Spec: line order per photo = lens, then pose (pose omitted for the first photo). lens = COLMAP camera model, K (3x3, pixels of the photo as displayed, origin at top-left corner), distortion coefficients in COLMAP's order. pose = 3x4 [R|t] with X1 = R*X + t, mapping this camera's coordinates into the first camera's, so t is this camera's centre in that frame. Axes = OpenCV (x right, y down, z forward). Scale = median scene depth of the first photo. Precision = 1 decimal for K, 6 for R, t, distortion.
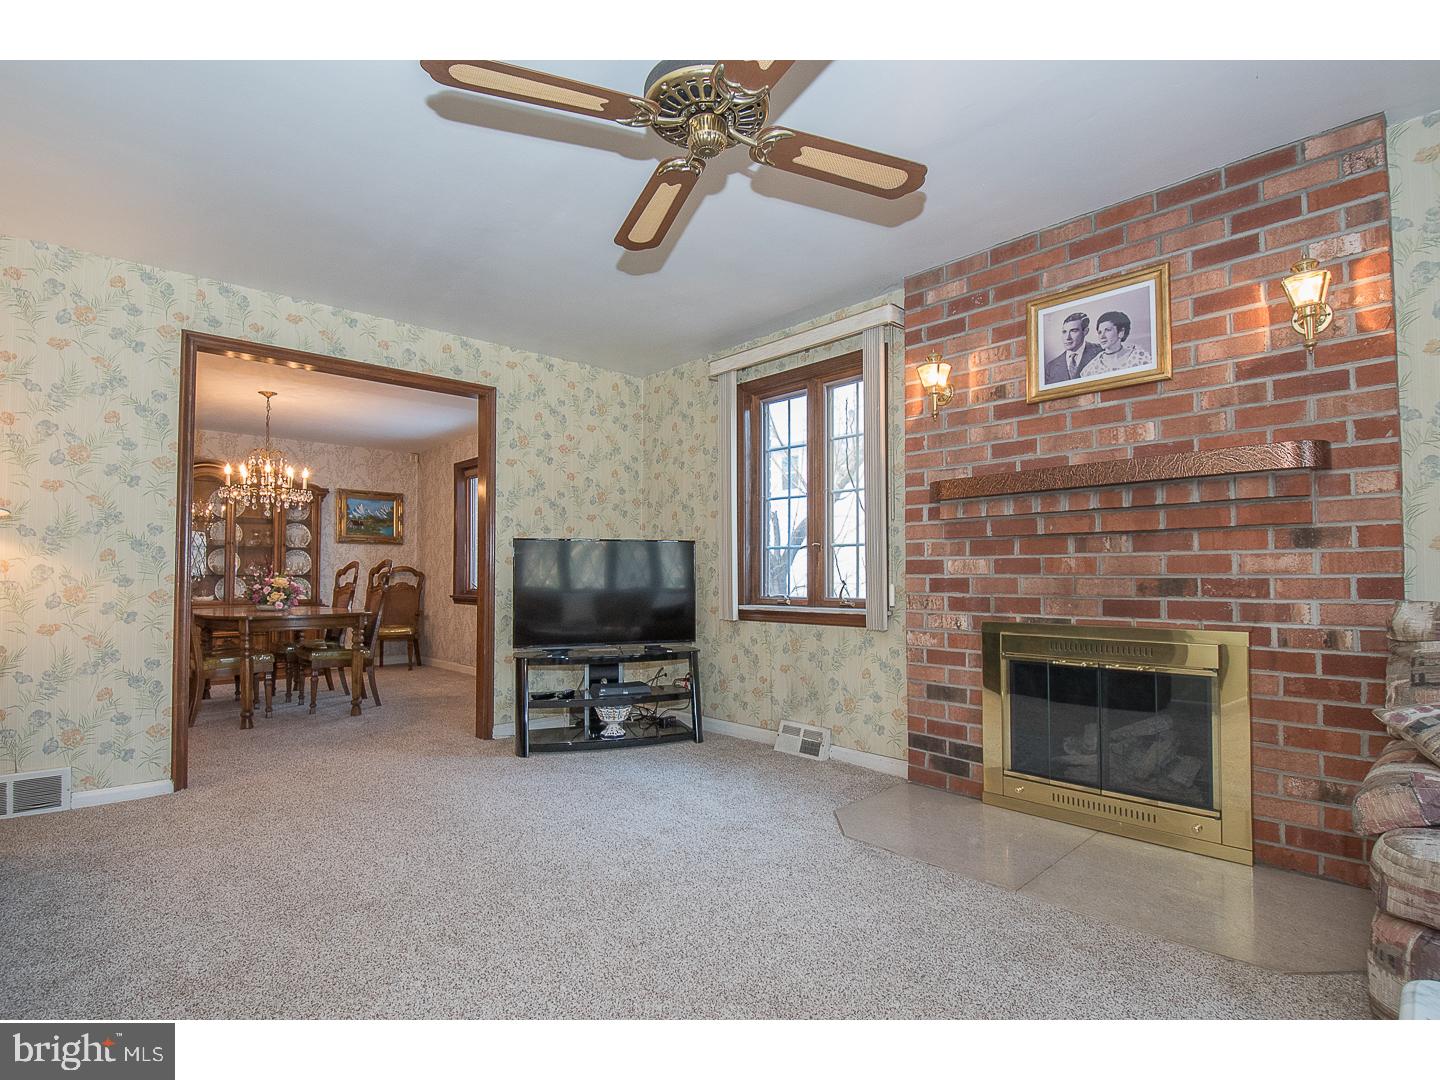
lens RADIAL K [[746.2, 0, 723.8], [0, 746.2, 546.0], [0, 0, 1]] dist [-0.020039, -0.003190]
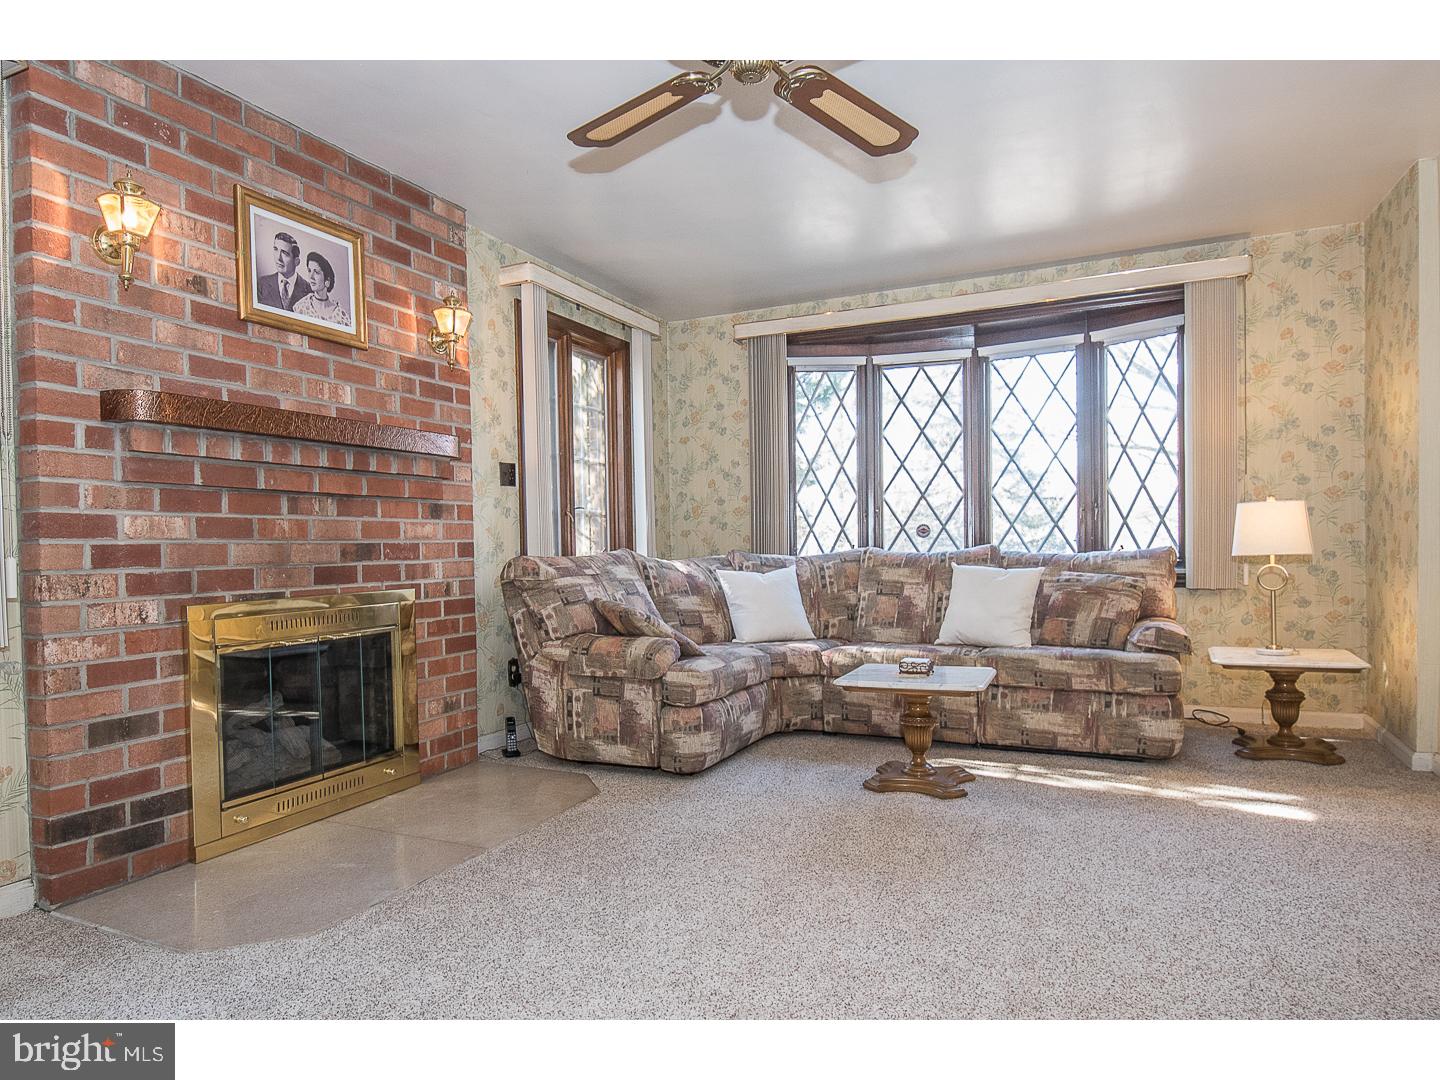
lens RADIAL K [[918.3, 0, 721.7], [0, 918.3, 549.2], [0, 0, 1]] dist [-0.007730, -0.002601]
pose [[-0.425342, 0.004298, 0.905022, -0.695155], [-0.019015, 0.999726, -0.013684, 0.054407], [-0.904833, -0.023029, -0.425144, 0.992852]]
